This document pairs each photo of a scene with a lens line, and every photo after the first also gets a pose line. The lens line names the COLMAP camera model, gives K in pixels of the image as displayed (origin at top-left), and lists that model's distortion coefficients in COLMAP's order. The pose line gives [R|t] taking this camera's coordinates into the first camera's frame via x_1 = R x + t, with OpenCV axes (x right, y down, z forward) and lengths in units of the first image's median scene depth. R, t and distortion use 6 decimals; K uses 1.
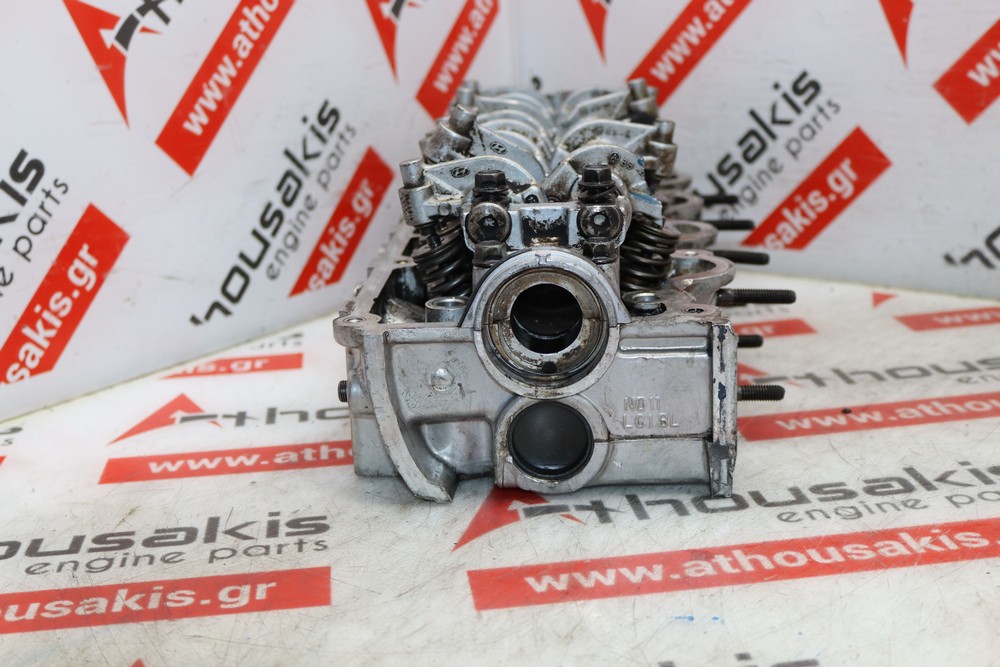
lens RADIAL K [[1368.6, 0, 491.3], [0, 1368.6, 336.7], [0, 0, 1]] dist [-0.038102, 0.000000]
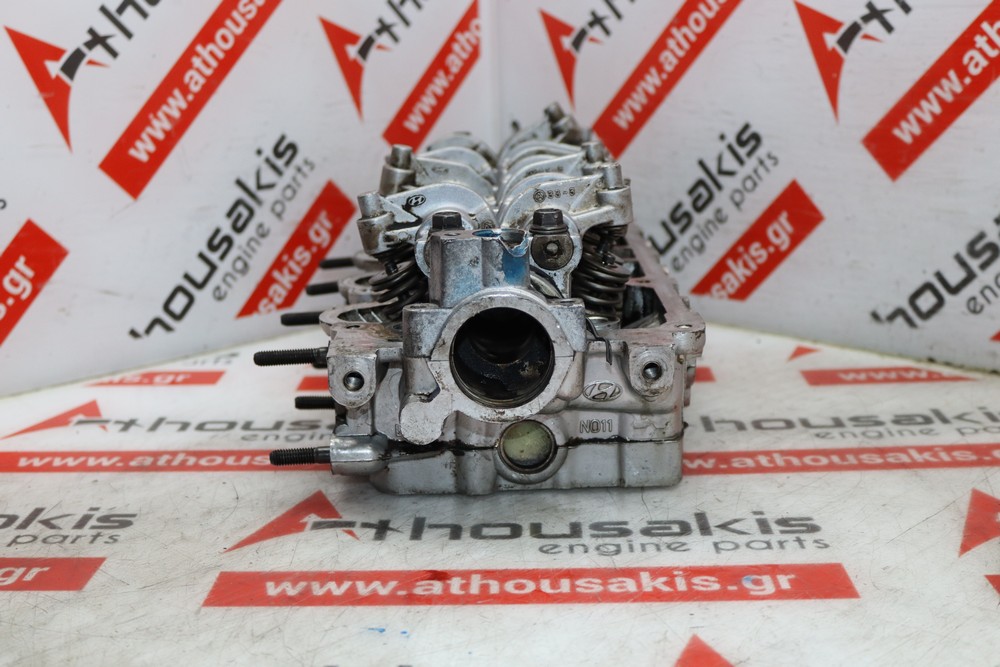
lens RADIAL K [[1368.6, 0, 474.8], [0, 1368.6, 326.9], [0, 0, 1]] dist [-0.038102, 0.000000]
pose [[0.987893, 0.056655, -0.144423, 0.194322], [-0.062499, 0.997387, -0.036249, 0.004421], [0.141992, 0.044836, 0.988852, -0.018483]]
